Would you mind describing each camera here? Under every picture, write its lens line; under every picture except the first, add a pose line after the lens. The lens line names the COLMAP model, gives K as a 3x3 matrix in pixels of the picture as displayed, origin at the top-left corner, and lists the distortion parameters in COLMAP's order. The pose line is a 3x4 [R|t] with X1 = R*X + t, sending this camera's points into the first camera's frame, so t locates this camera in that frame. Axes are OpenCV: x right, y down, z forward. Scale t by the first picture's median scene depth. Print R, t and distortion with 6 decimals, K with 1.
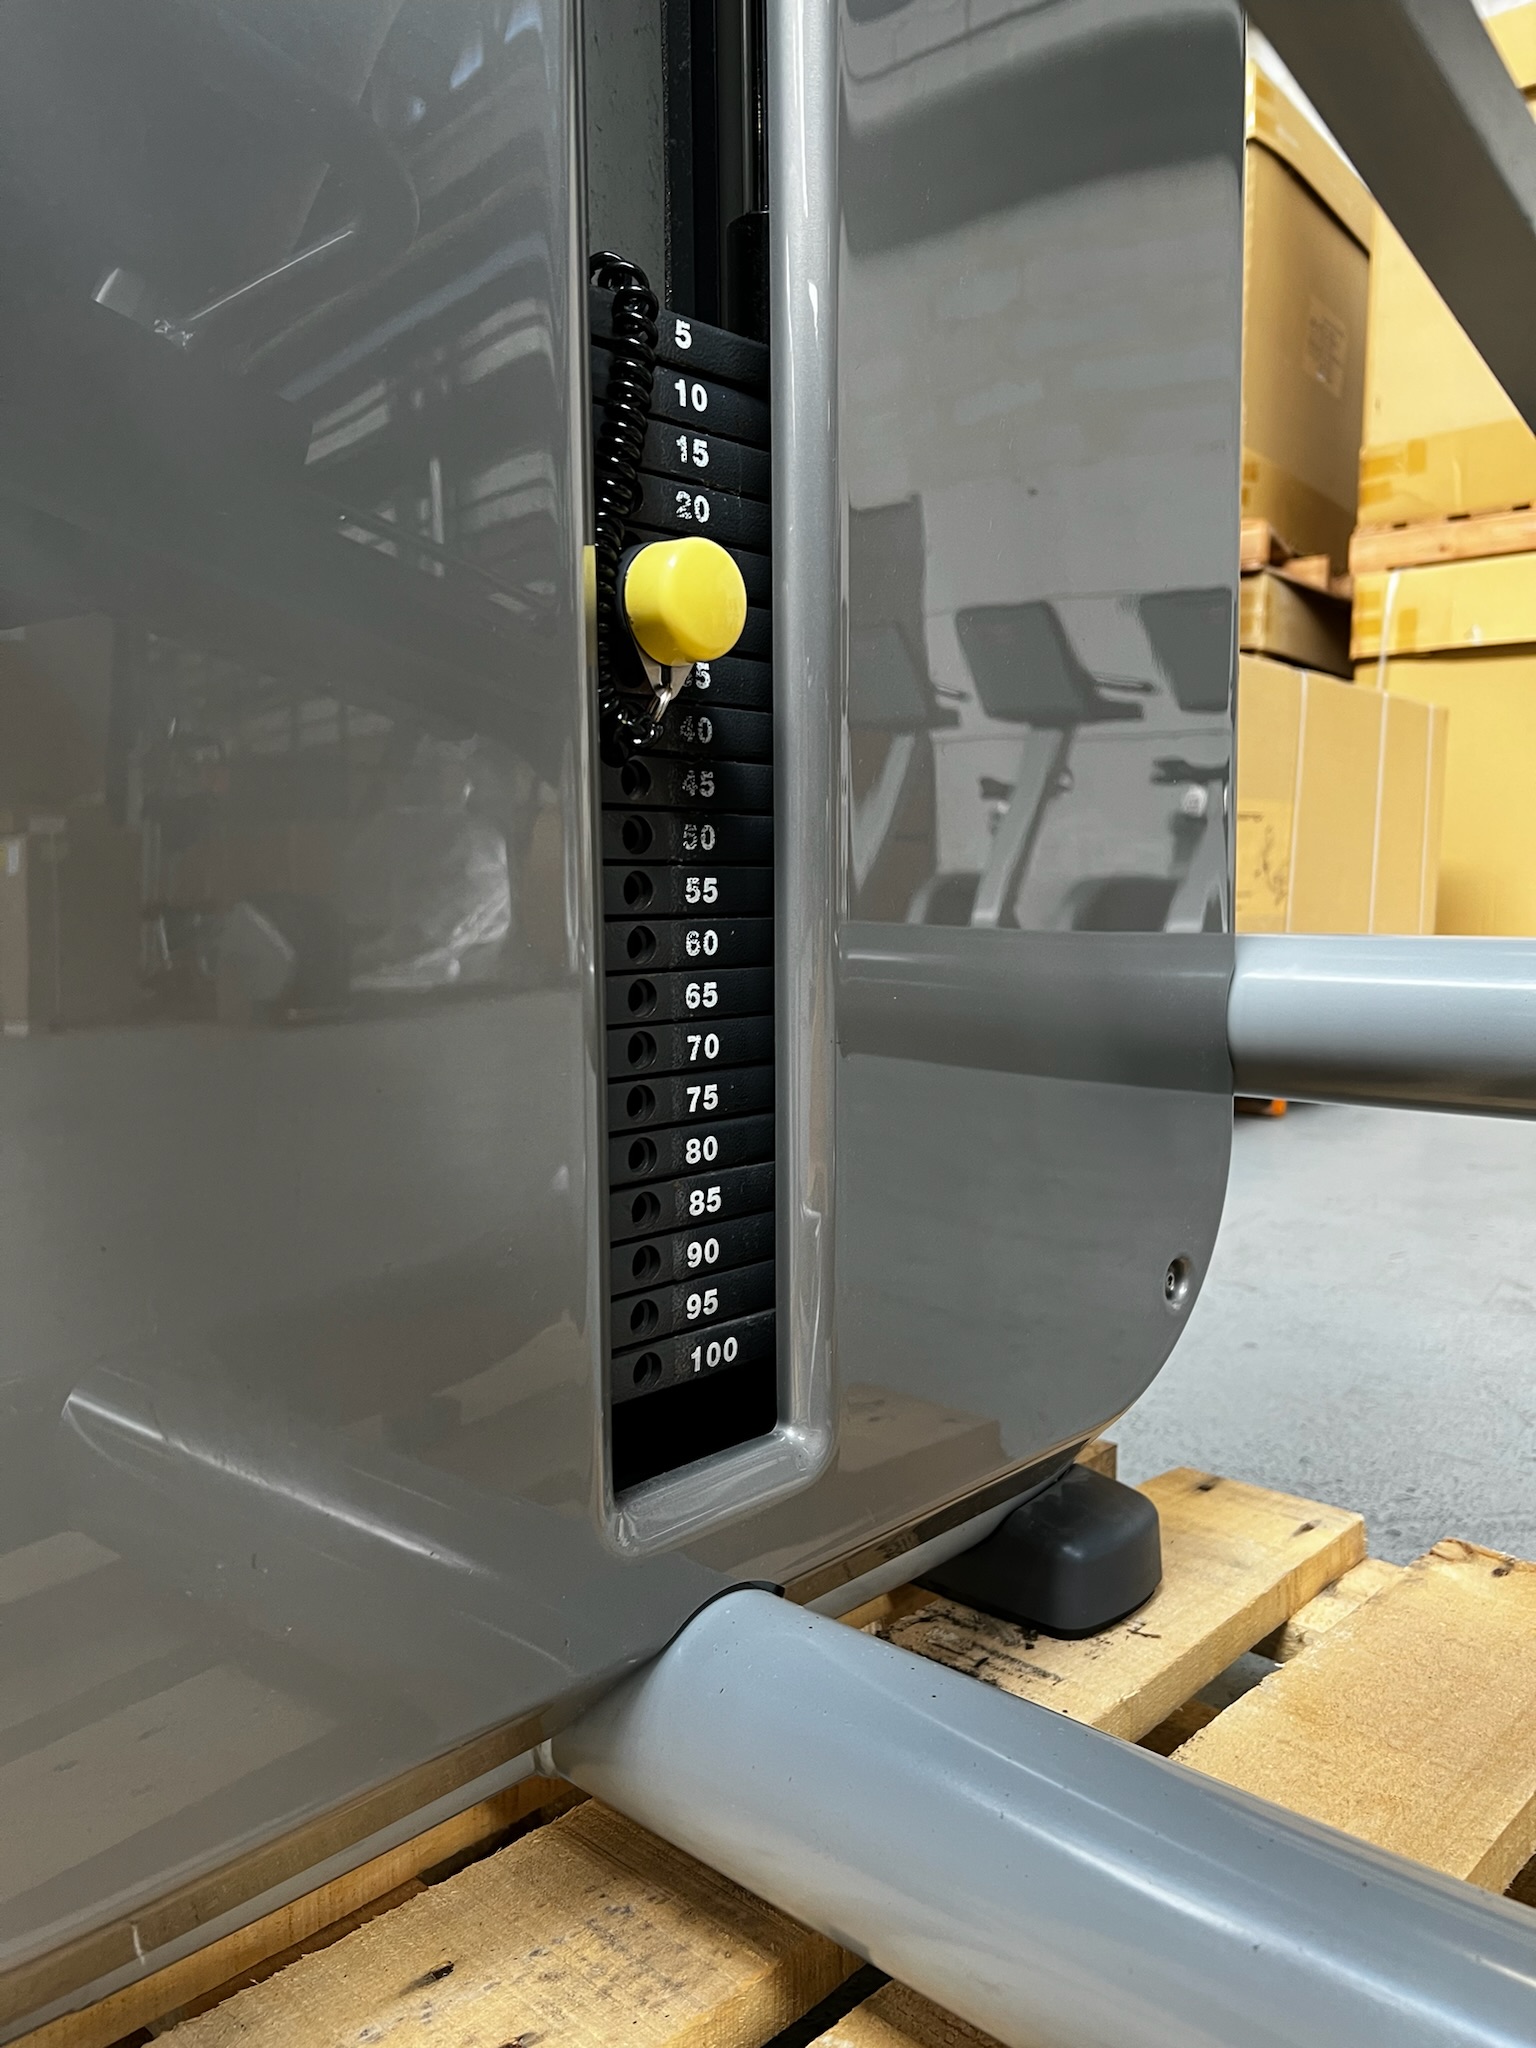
lens RADIAL K [[1552.8, 0, 774.2], [0, 1552.8, 1030.3], [0, 0, 1]] dist [0.047522, -0.061095]
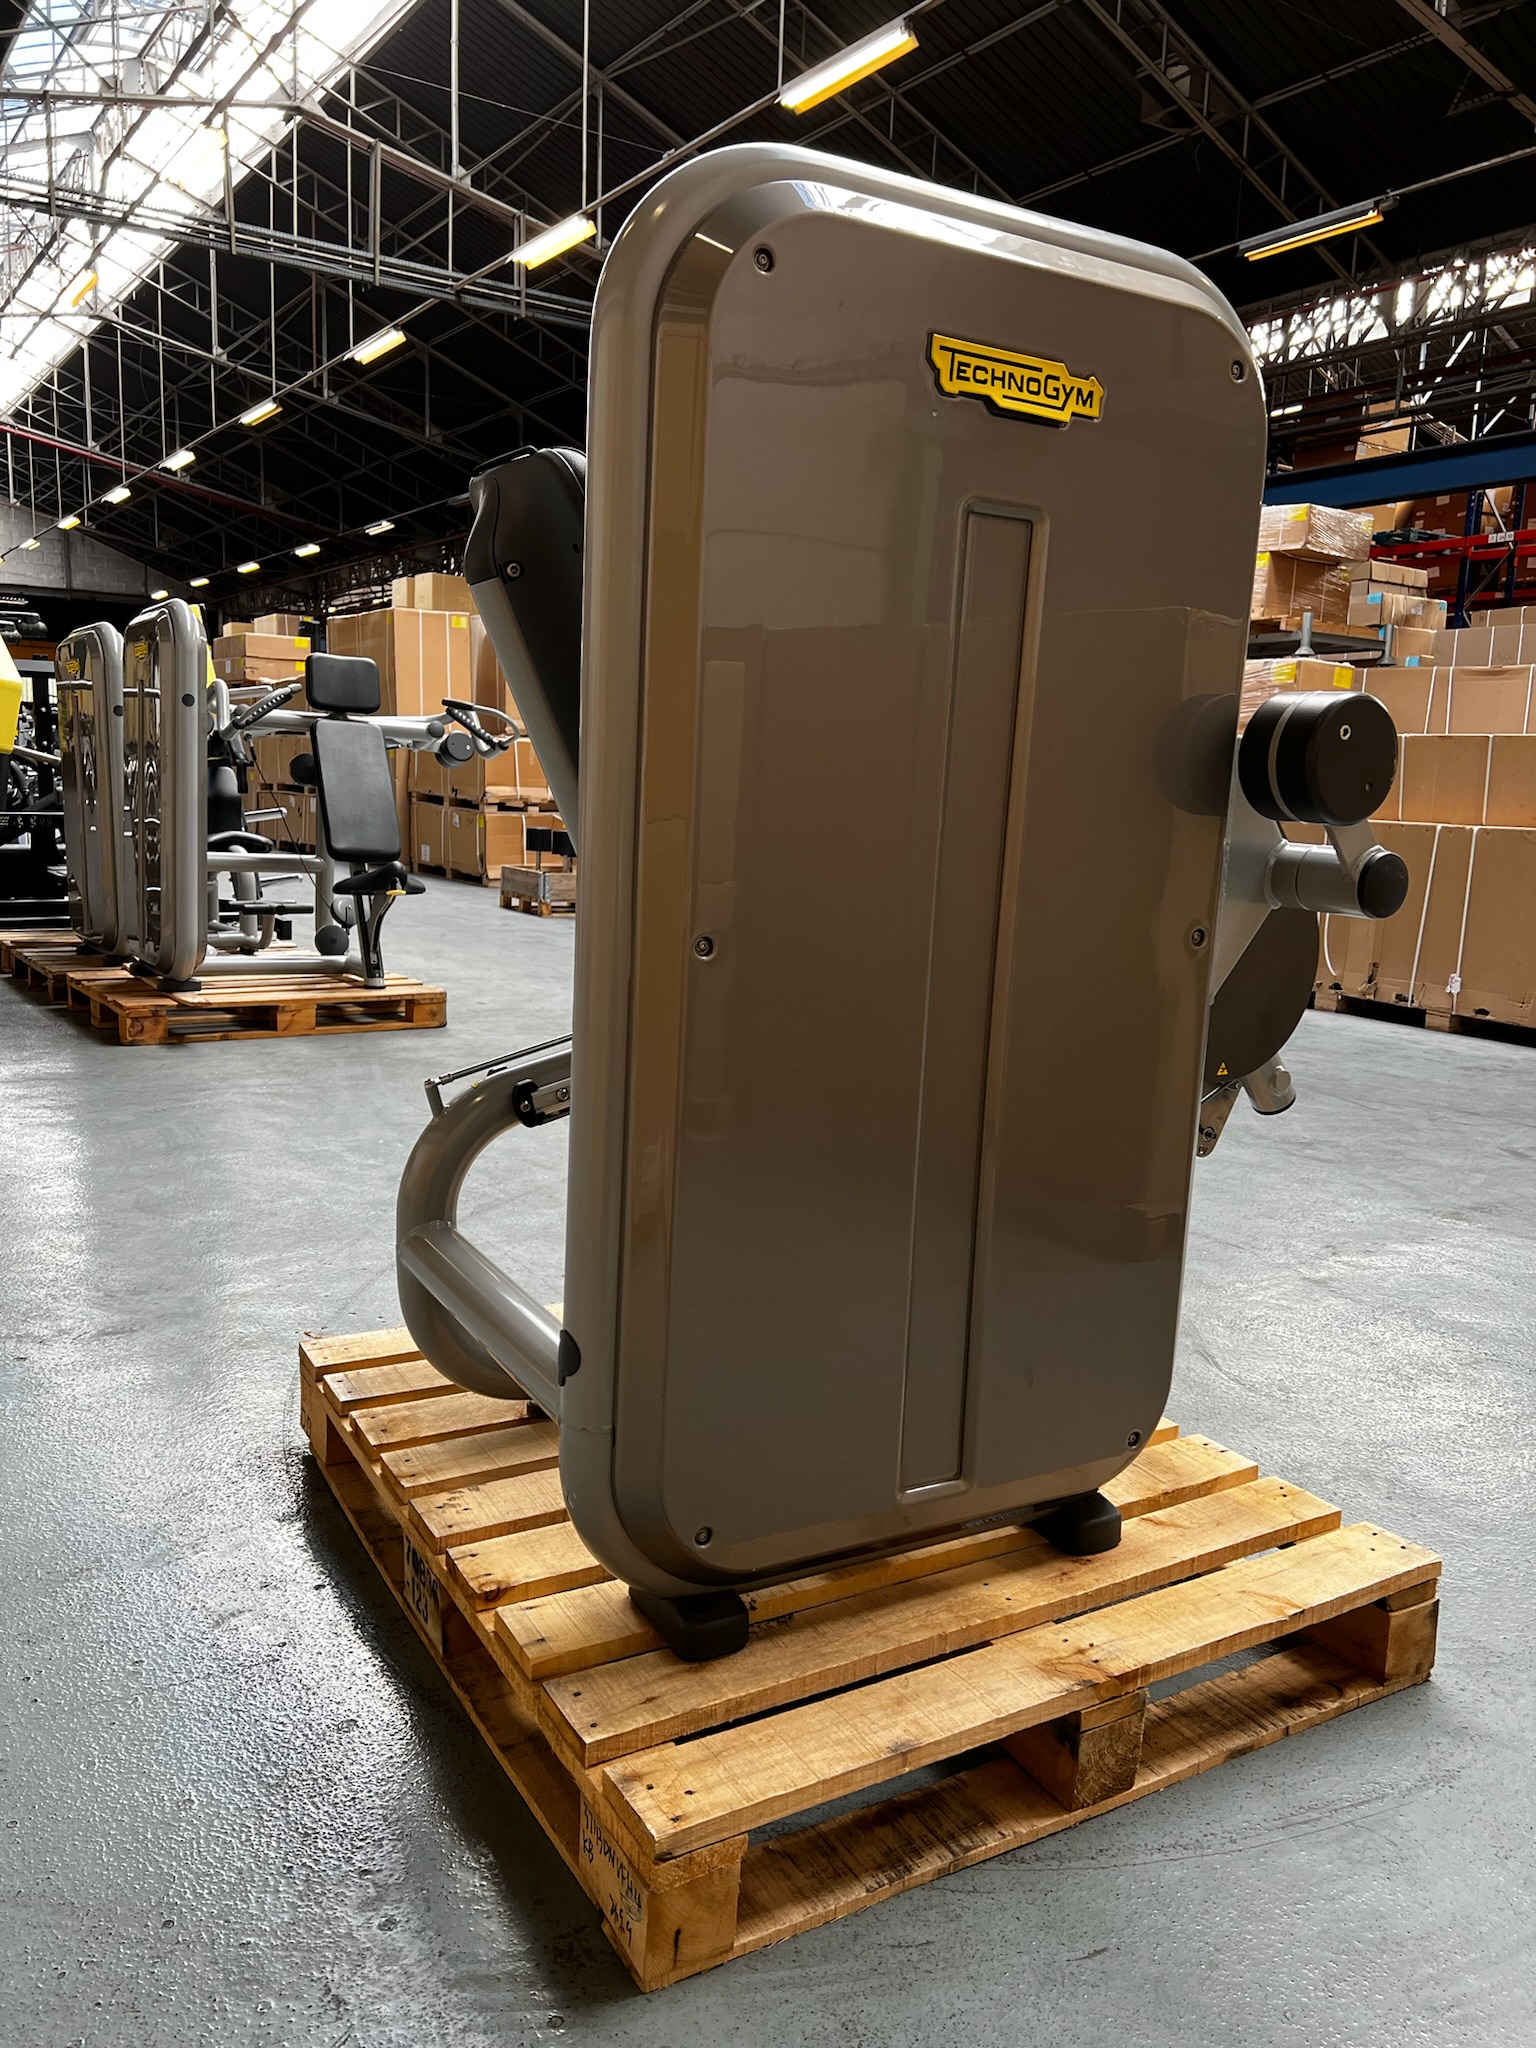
lens RADIAL K [[1552.8, 0, 773.6], [0, 1552.8, 1029.1], [0, 0, 1]] dist [0.047522, -0.061095]
pose [[0.956640, 0.120998, -0.264953, 0.054067], [-0.099941, 0.990767, 0.091613, -0.125828], [0.273592, -0.061161, 0.959899, -0.295558]]
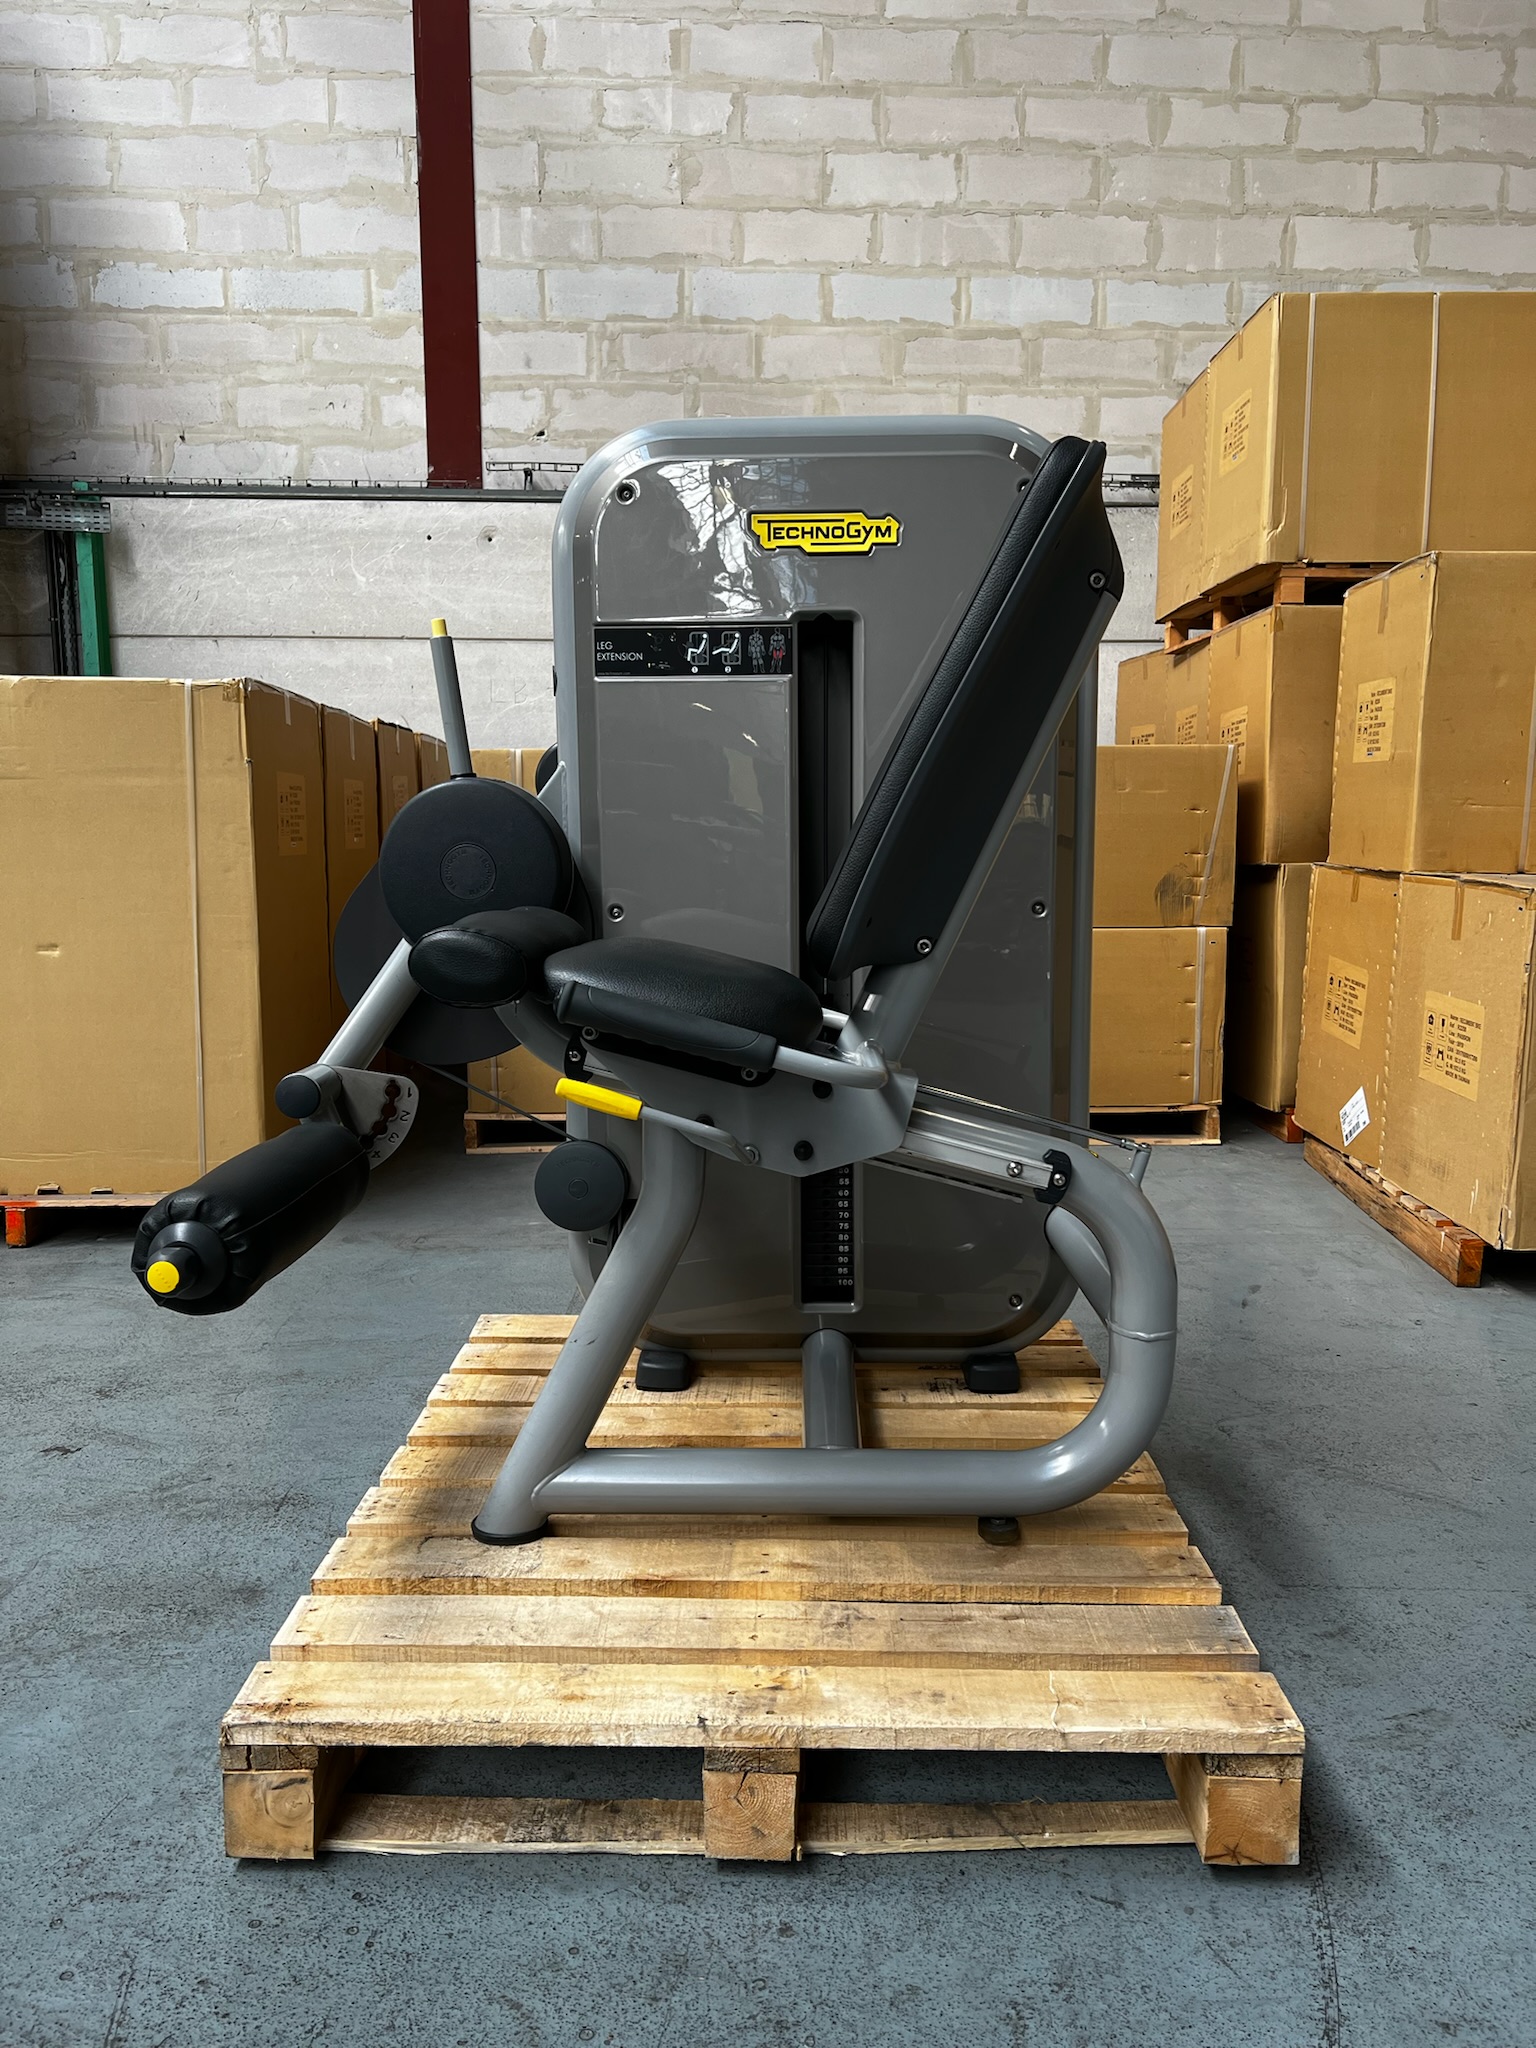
lens RADIAL K [[1552.8, 0, 758.2], [0, 1552.8, 1031.7], [0, 0, 1]] dist [0.047522, -0.061095]
pose [[0.670560, 0.097057, -0.735479, 0.414820], [-0.070625, 0.995254, 0.066947, -0.108836], [0.738486, 0.007051, 0.674232, -0.301002]]
